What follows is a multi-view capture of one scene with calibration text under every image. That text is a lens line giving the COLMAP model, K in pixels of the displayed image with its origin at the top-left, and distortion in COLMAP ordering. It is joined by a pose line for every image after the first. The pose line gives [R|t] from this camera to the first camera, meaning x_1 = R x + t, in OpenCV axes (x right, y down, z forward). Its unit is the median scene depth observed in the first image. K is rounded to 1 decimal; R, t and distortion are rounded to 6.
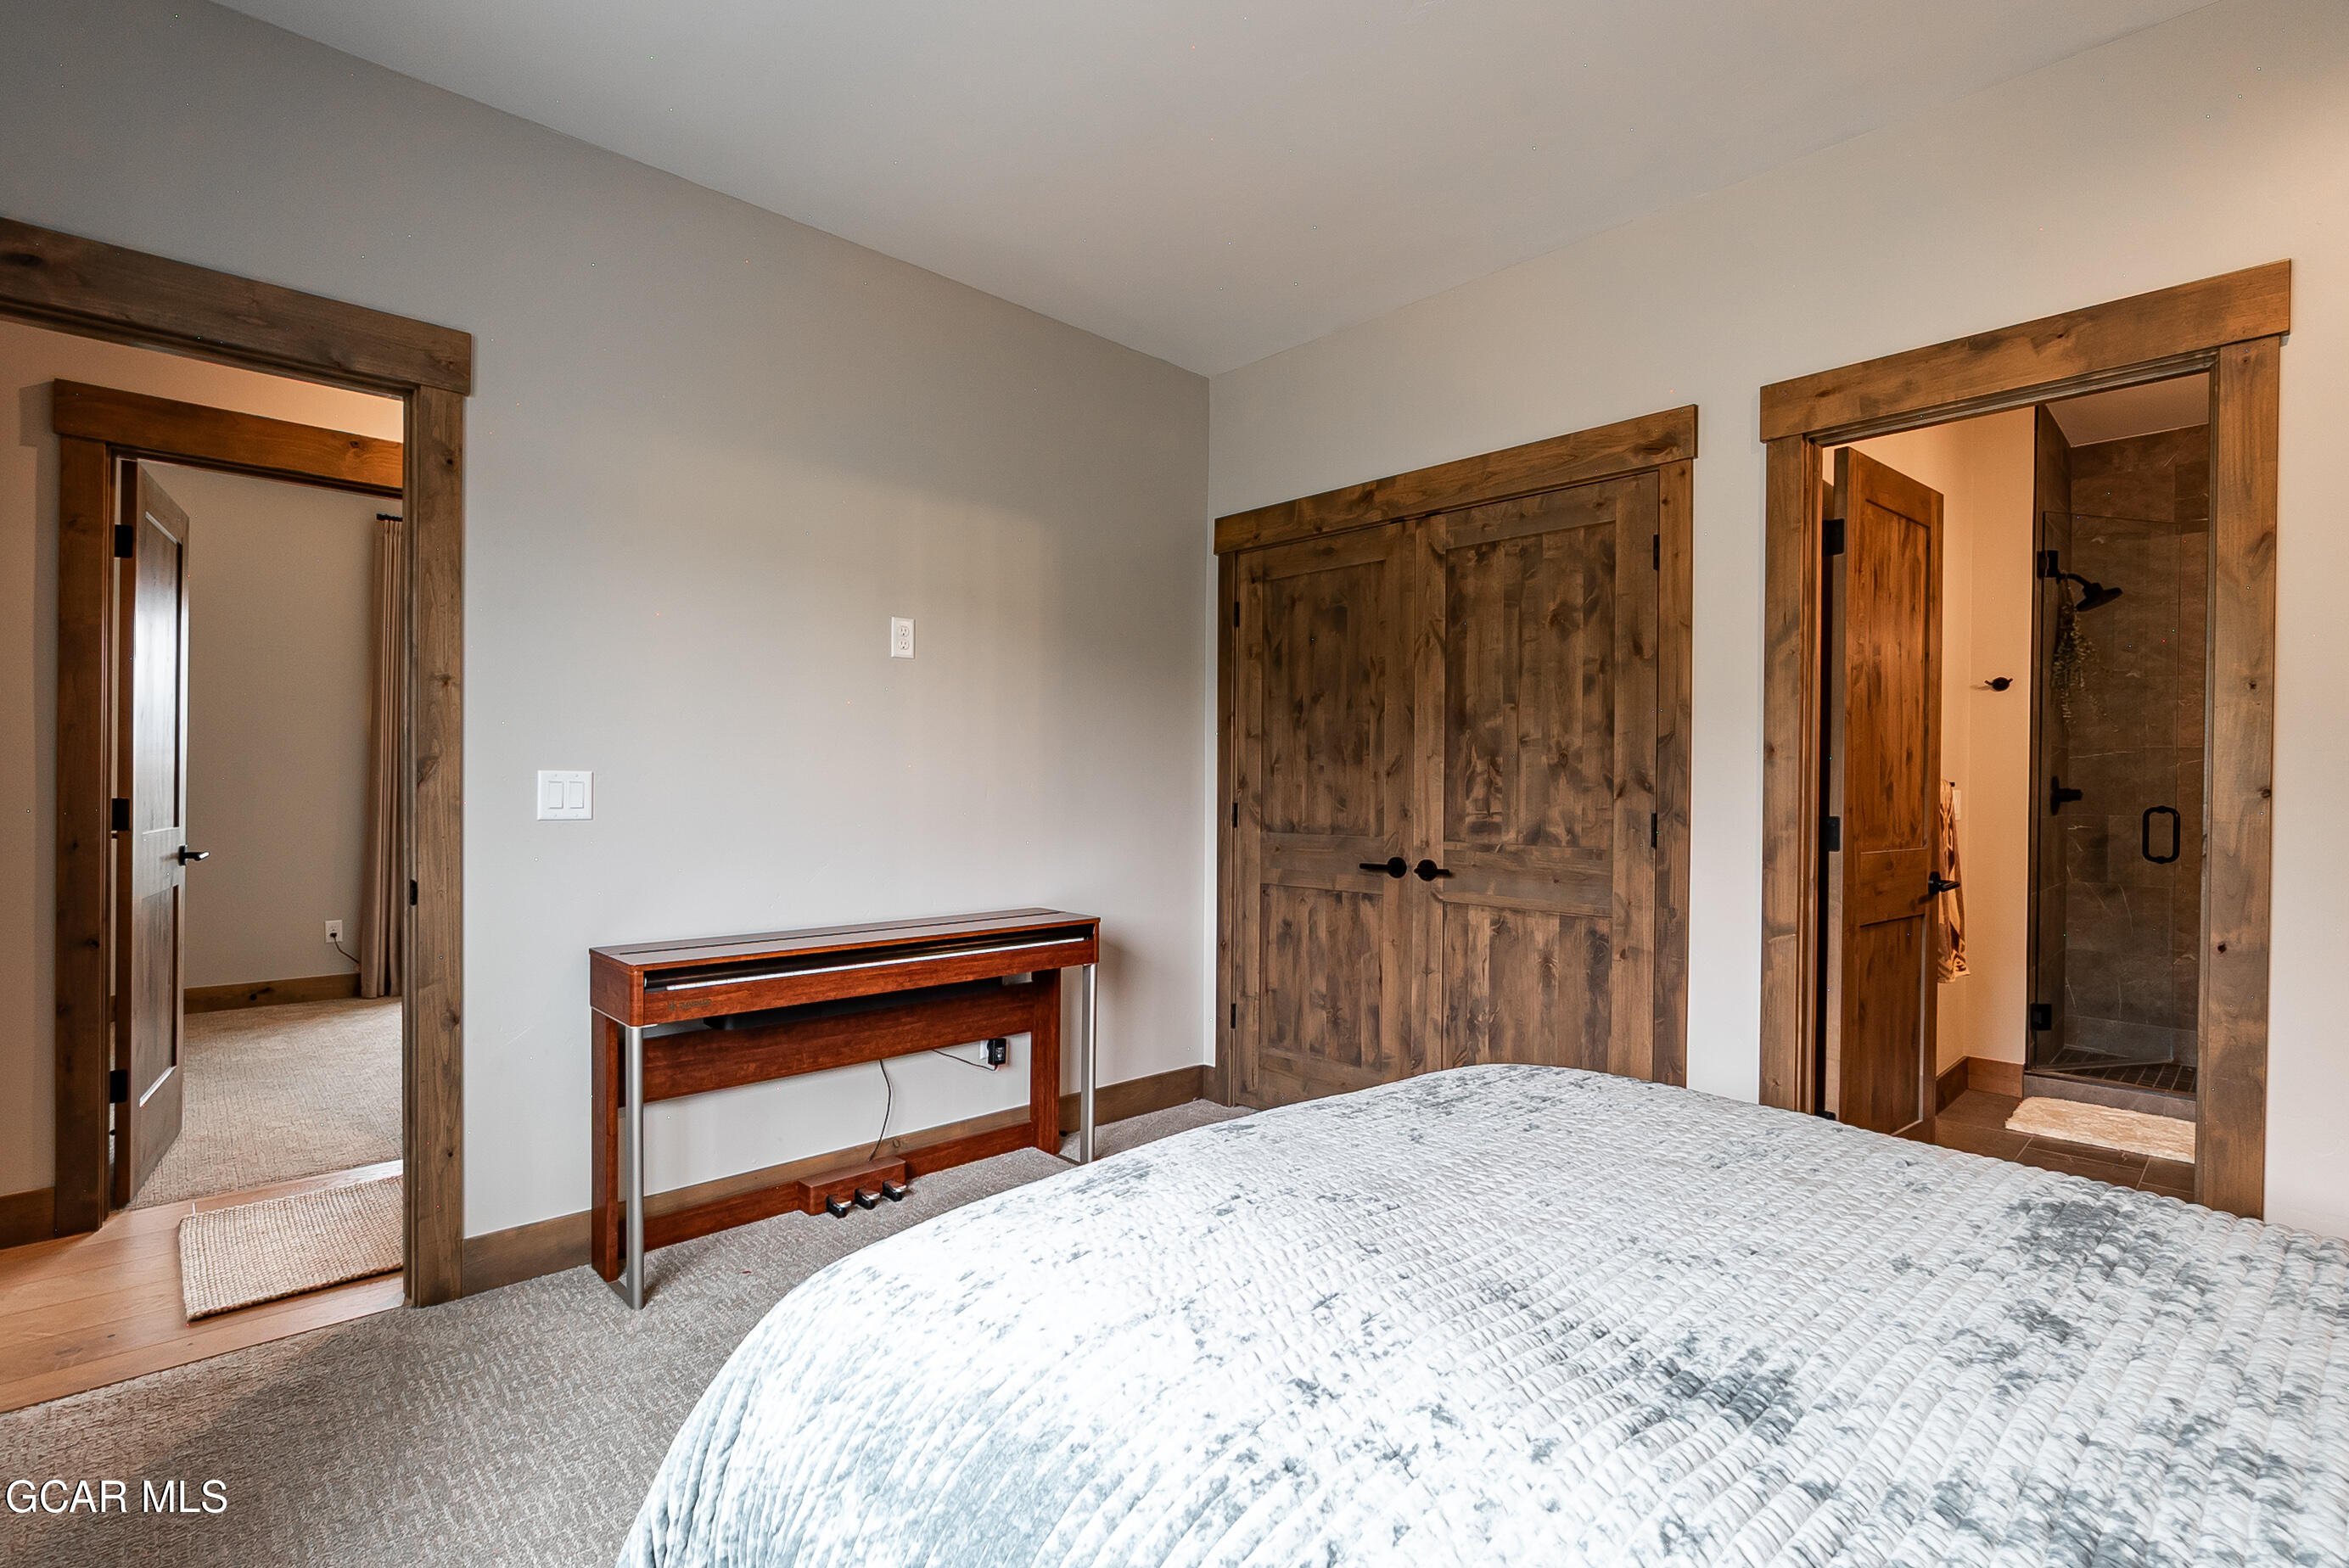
lens RADIAL K [[1098.8, 0, 1165.2], [0, 1098.8, 786.3], [0, 0, 1]] dist [0.015171, 0.000315]
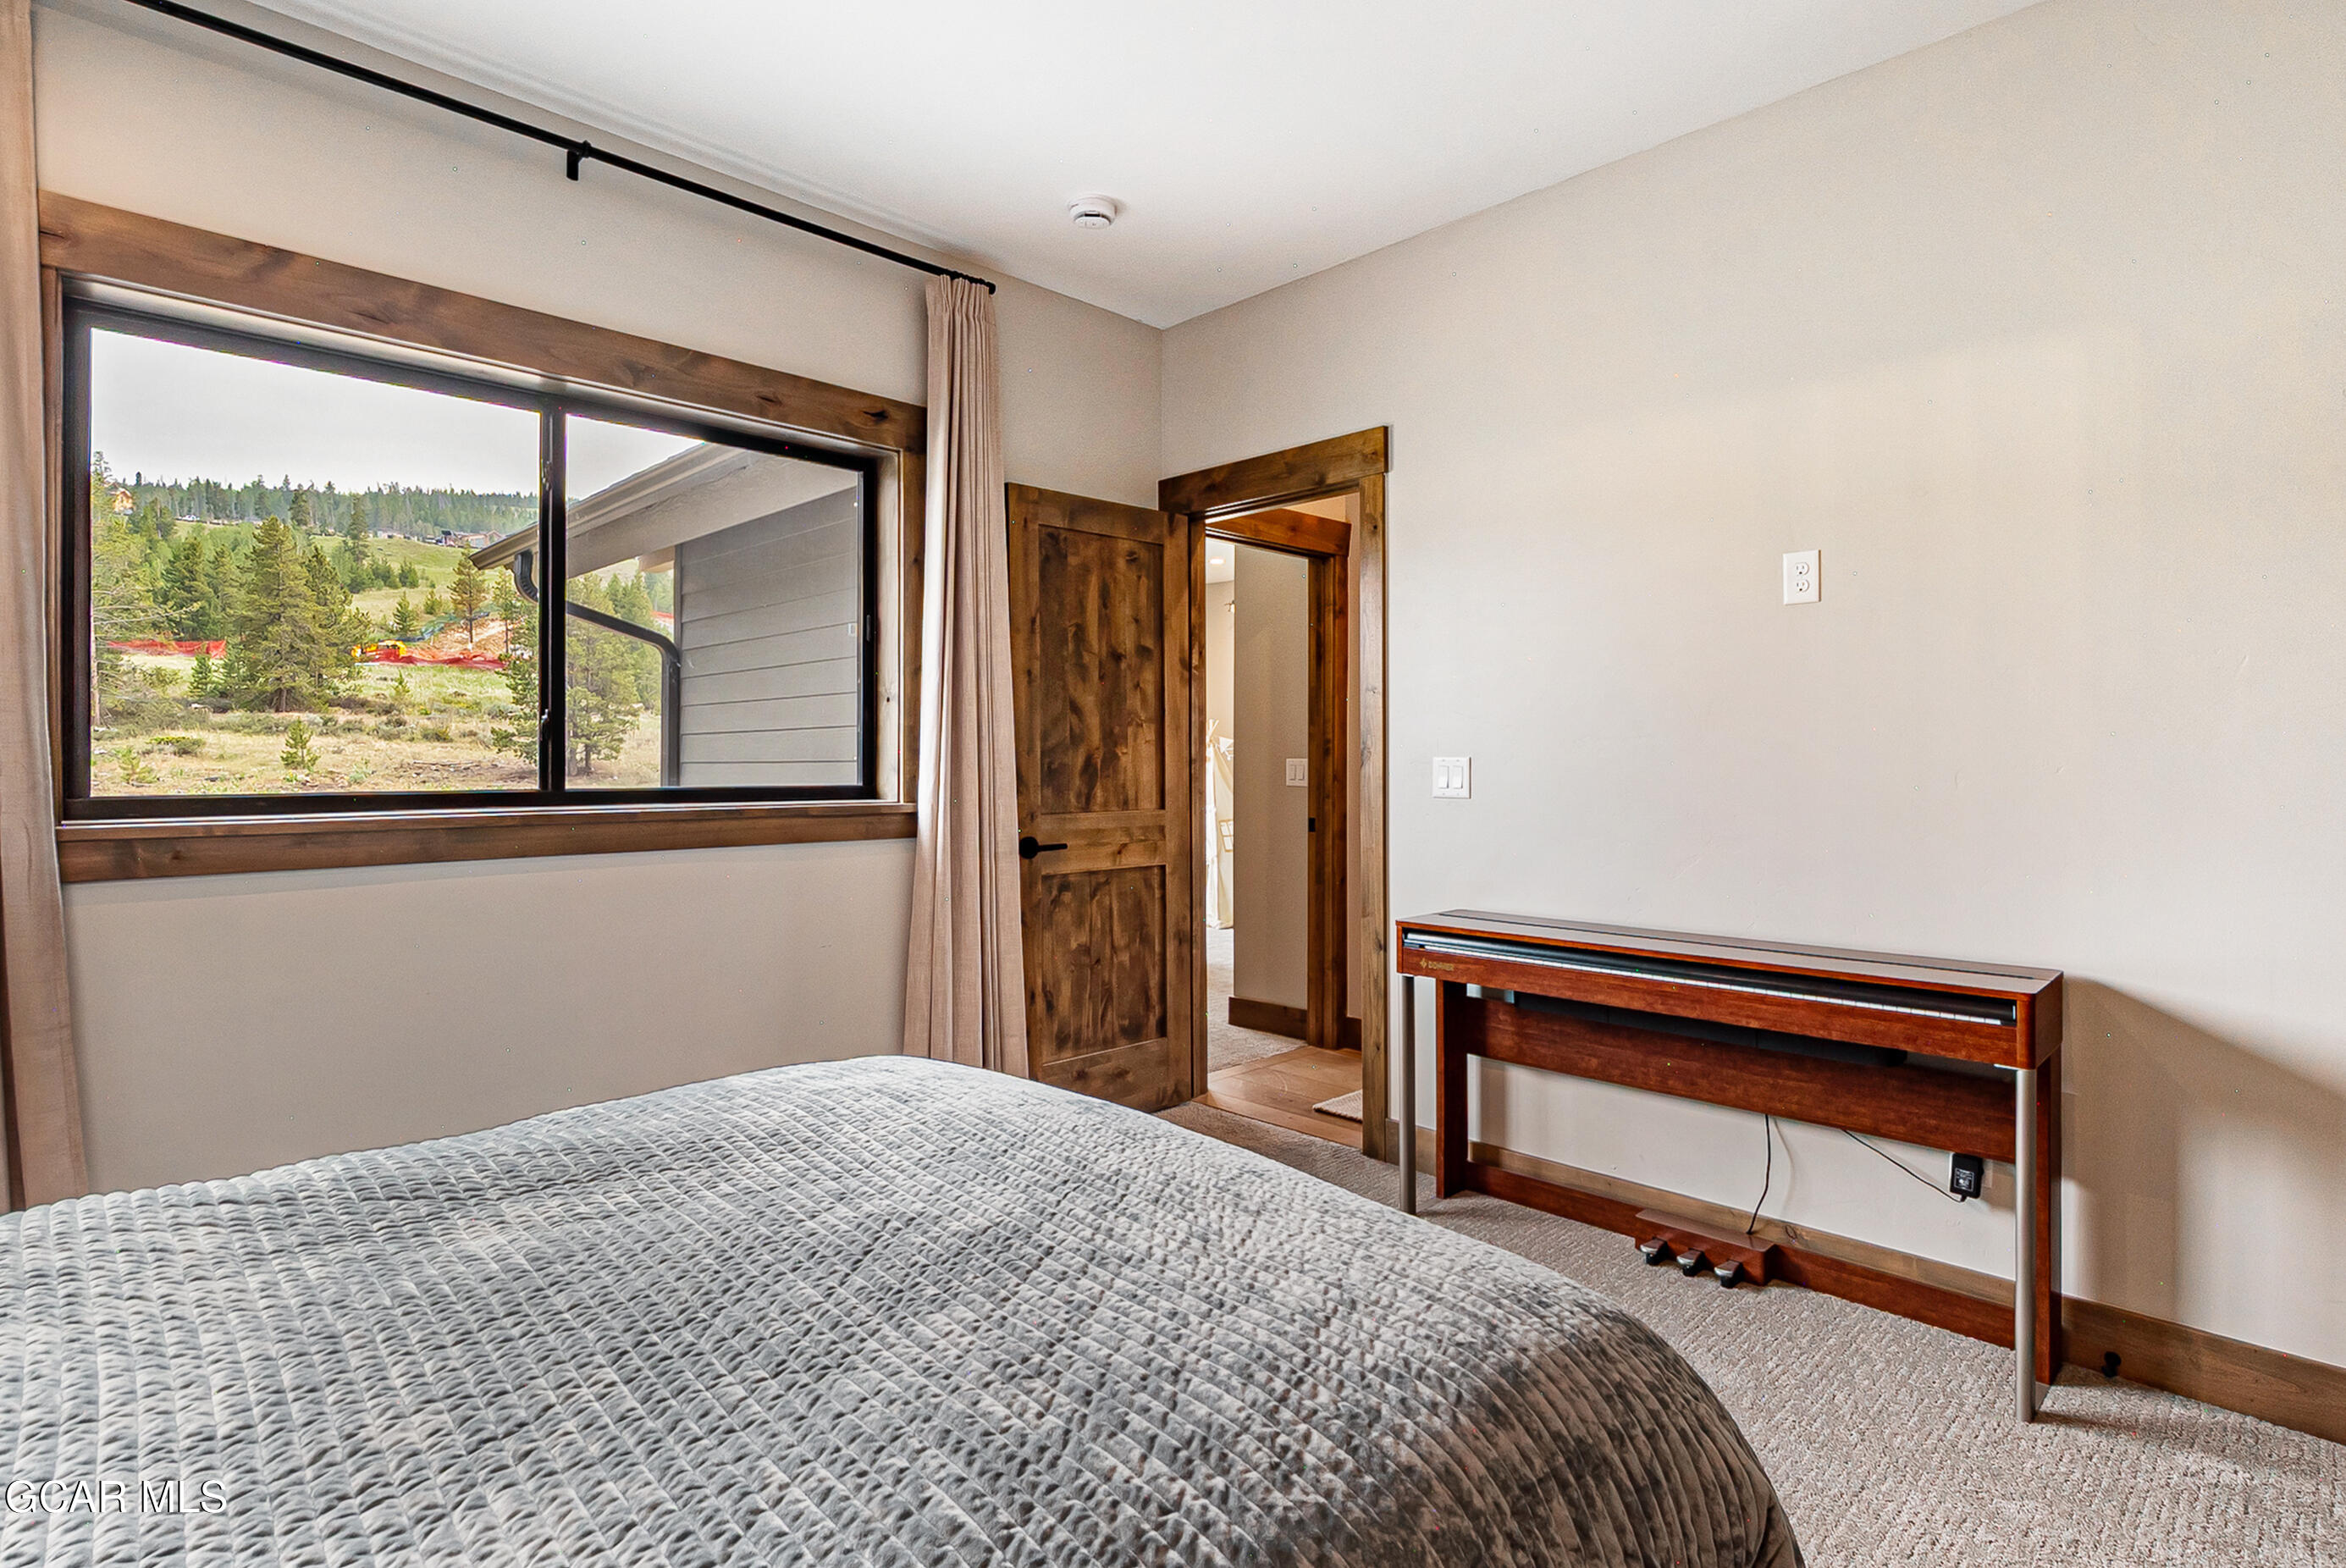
lens RADIAL K [[1097.5, 0, 1163.7], [0, 1097.5, 786.3], [0, 0, 1]] dist [0.015171, 0.000315]
pose [[0.041638, -0.000314, -0.999133, 0.920280], [-0.009061, 0.999959, -0.000692, 0.029158], [0.999092, 0.009082, 0.041633, 0.944559]]
